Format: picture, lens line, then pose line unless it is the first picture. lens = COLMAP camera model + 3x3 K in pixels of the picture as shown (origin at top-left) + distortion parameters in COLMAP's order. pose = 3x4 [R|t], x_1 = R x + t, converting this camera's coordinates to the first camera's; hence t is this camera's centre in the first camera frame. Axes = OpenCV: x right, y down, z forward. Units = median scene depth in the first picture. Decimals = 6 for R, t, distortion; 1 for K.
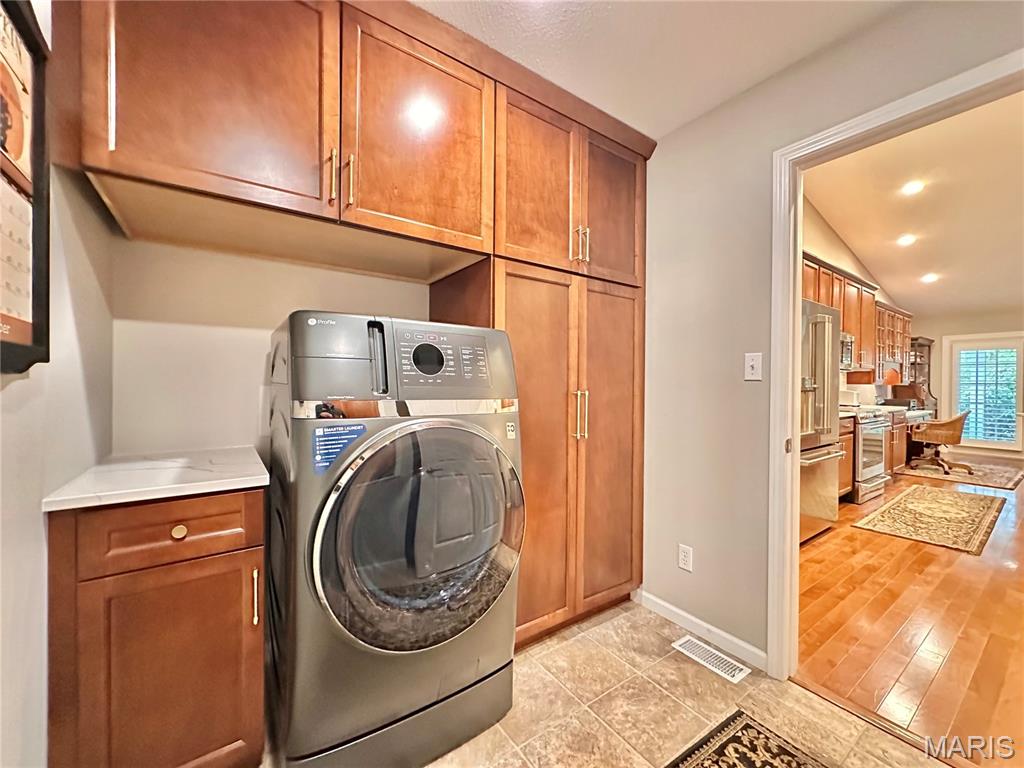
lens RADIAL K [[405.6, 0, 512.8], [0, 405.6, 385.4], [0, 0, 1]] dist [-0.002881, 0.001093]
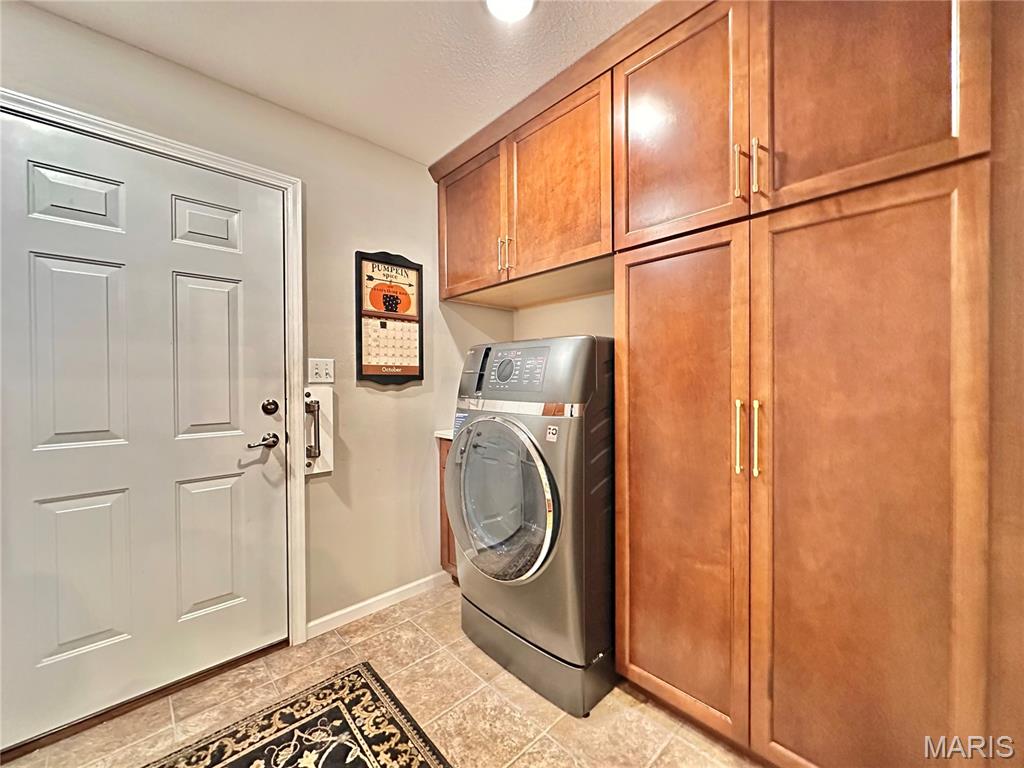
lens RADIAL K [[405.6, 0, 514.5], [0, 405.6, 383.2], [0, 0, 1]] dist [-0.002881, 0.001093]
pose [[0.157154, 0.000102, -0.987574, 0.854067], [0.005241, 0.999986, 0.000938, -0.017343], [0.987560, -0.005324, 0.157151, 0.619897]]
